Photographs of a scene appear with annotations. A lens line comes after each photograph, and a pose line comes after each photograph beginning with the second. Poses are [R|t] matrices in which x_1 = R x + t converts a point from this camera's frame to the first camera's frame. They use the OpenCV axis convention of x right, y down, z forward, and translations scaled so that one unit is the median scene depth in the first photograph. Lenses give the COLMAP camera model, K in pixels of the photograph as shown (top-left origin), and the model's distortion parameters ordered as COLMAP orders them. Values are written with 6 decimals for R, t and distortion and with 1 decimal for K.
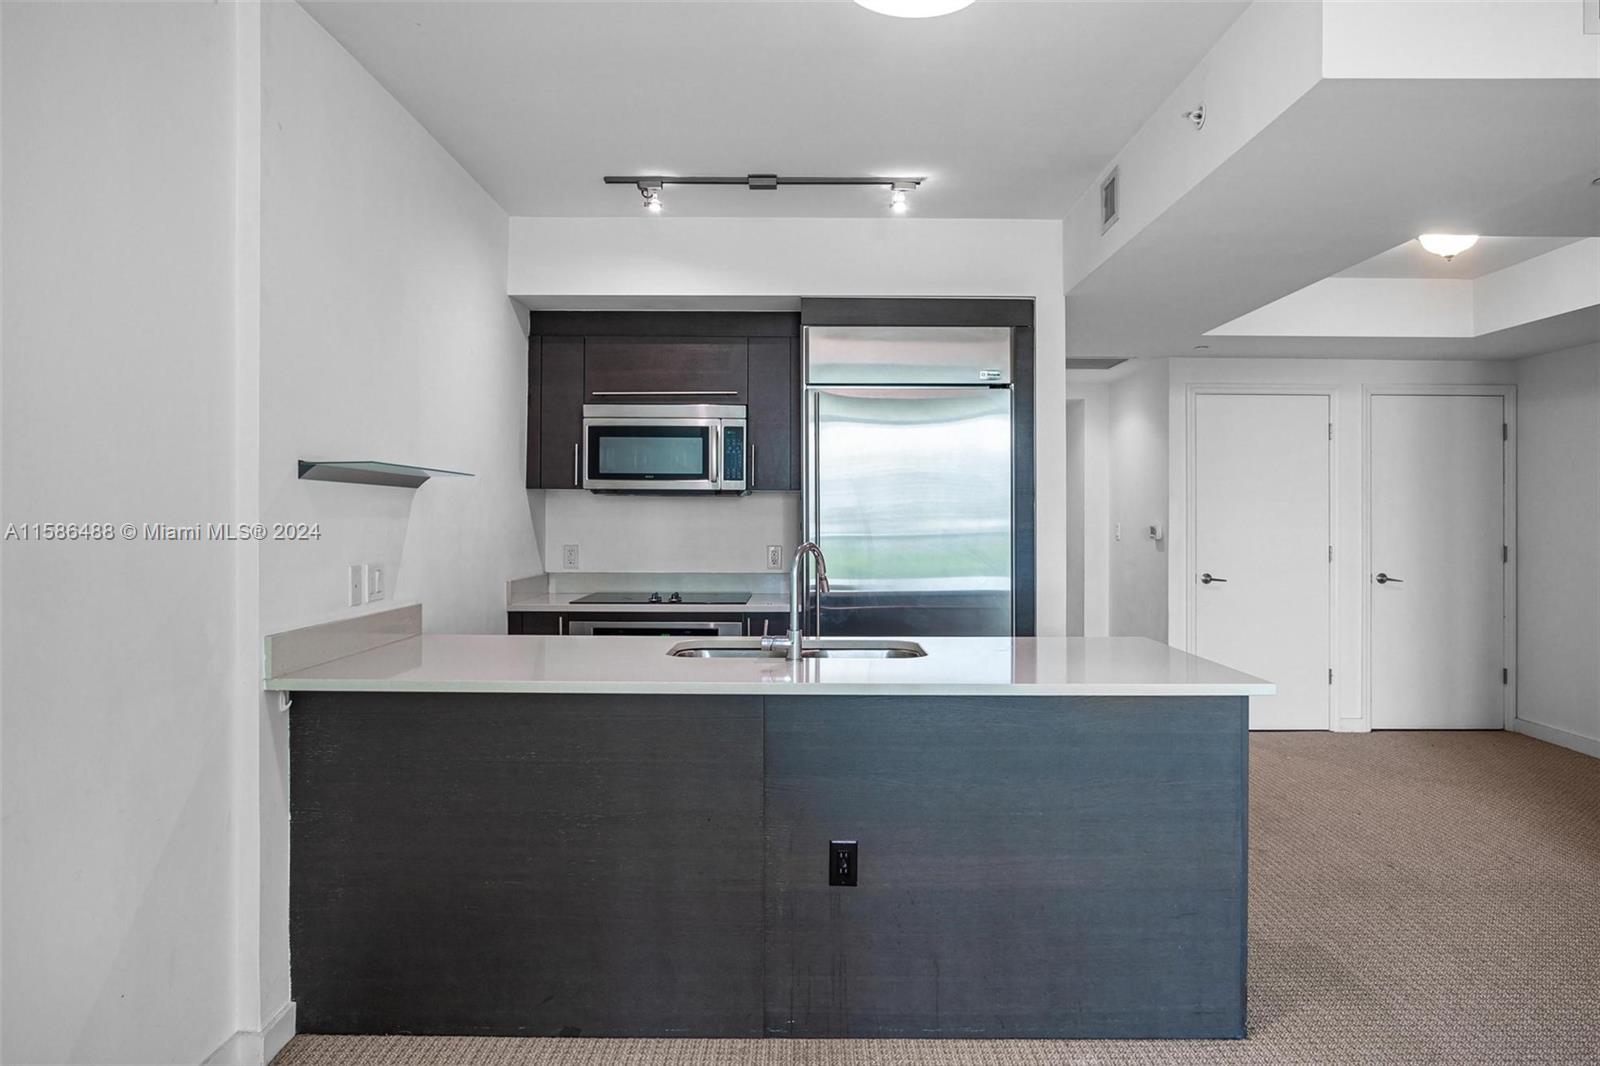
lens RADIAL K [[1028.6, 0, 795.4], [0, 1028.6, 507.7], [0, 0, 1]] dist [-0.006234, 0.004825]
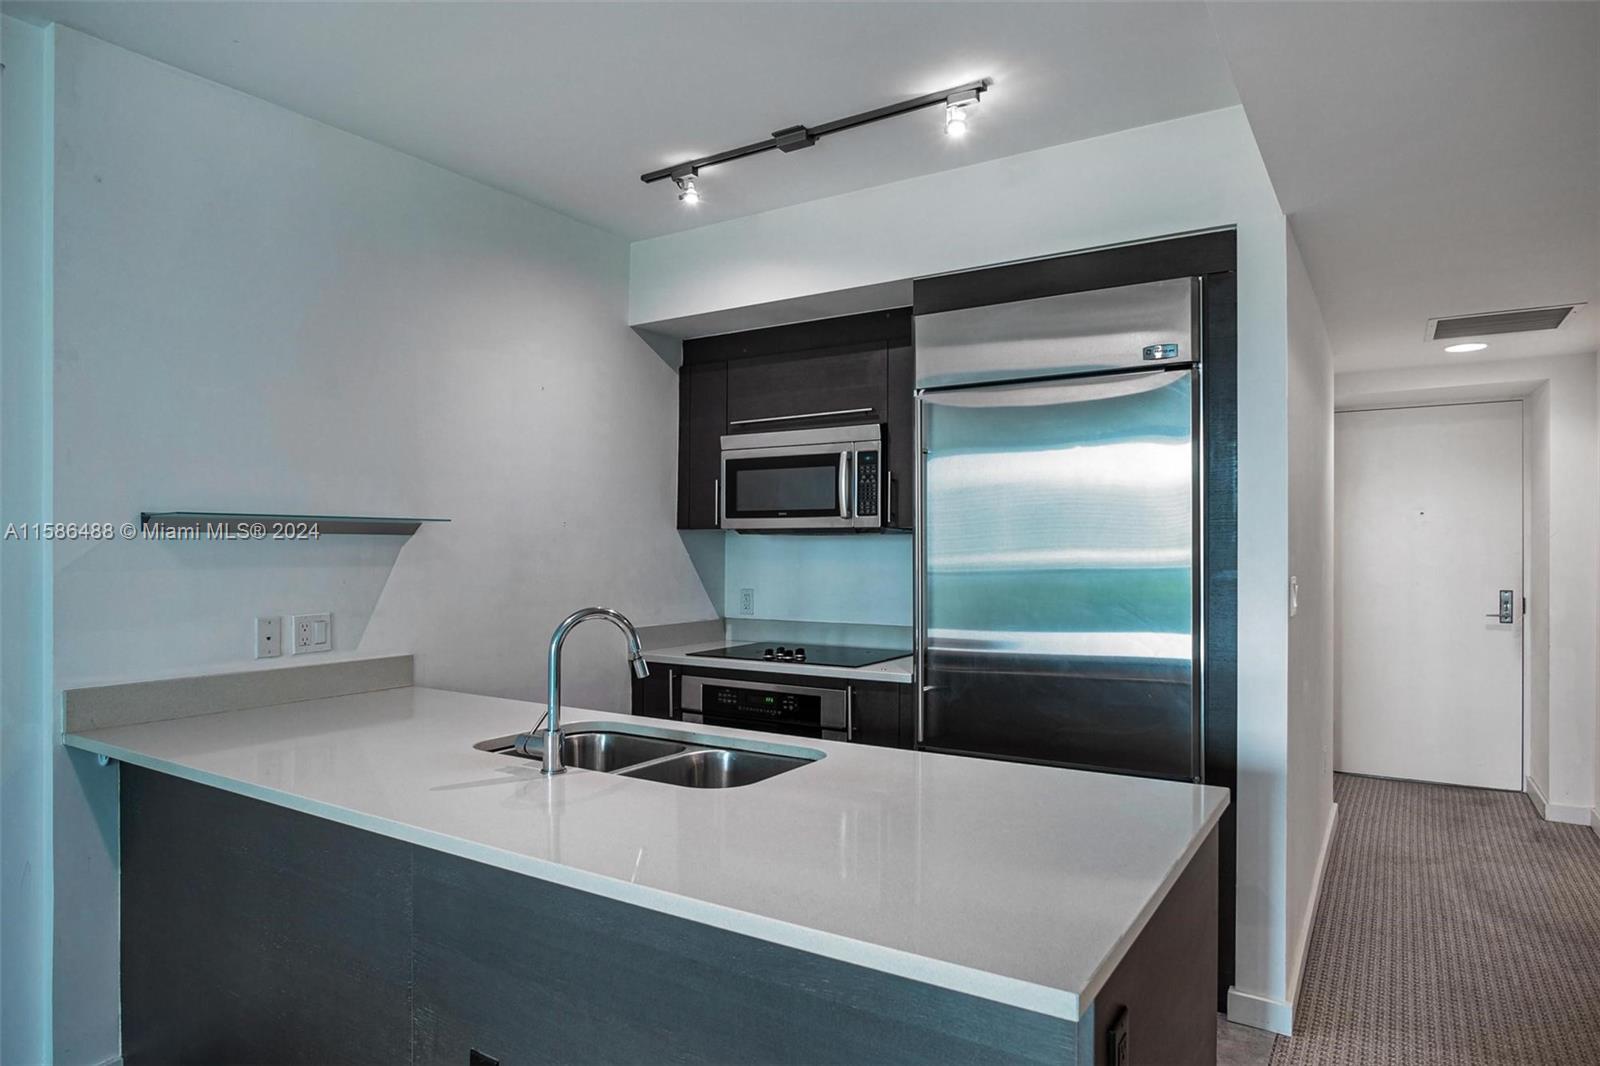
lens RADIAL K [[948.7, 0, 794.7], [0, 948.7, 542.0], [0, 0, 1]] dist [-0.027491, 0.006048]
pose [[0.839863, -0.005812, -0.542767, 0.303422], [0.009017, 0.999954, 0.003245, -0.008796], [0.542723, -0.007619, 0.839877, 0.329874]]
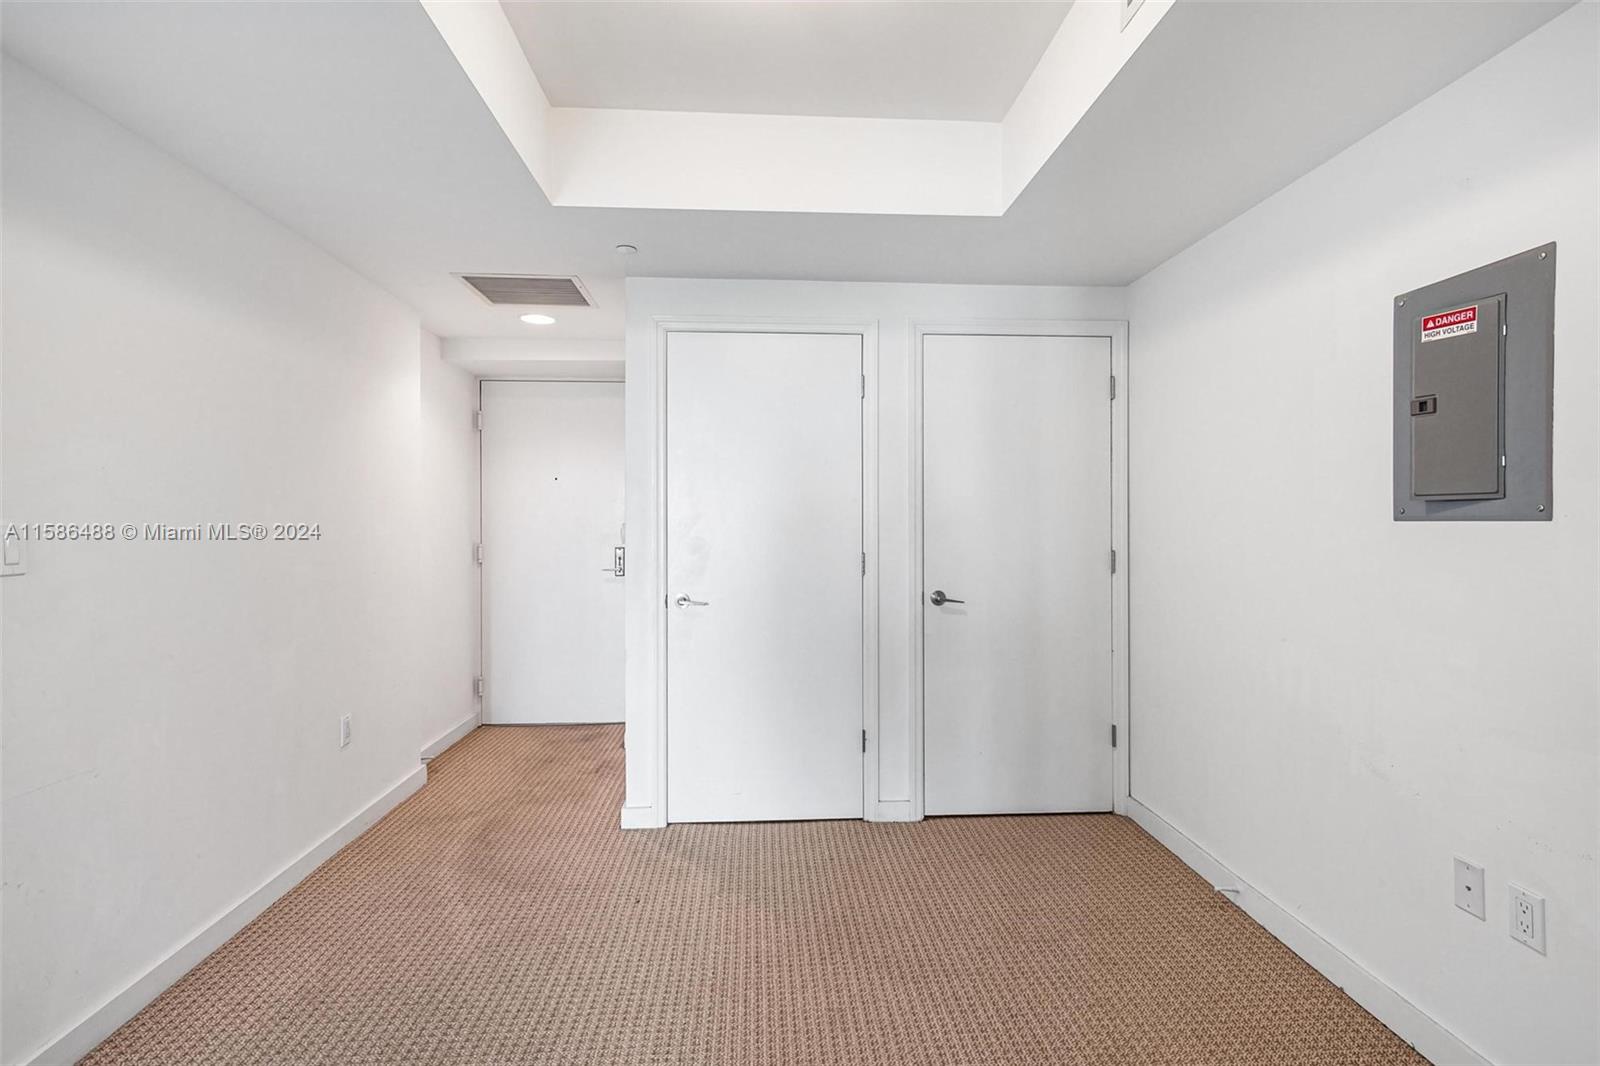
lens RADIAL K [[827.8, 0, 794.2], [0, 827.8, 518.5], [0, 0, 1]] dist [0.012346, 0.004040]
pose [[0.998676, -0.004445, 0.051256, 0.575685], [0.004106, 0.999969, 0.006714, 0.014157], [-0.051285, -0.006495, 0.998663, 0.577464]]
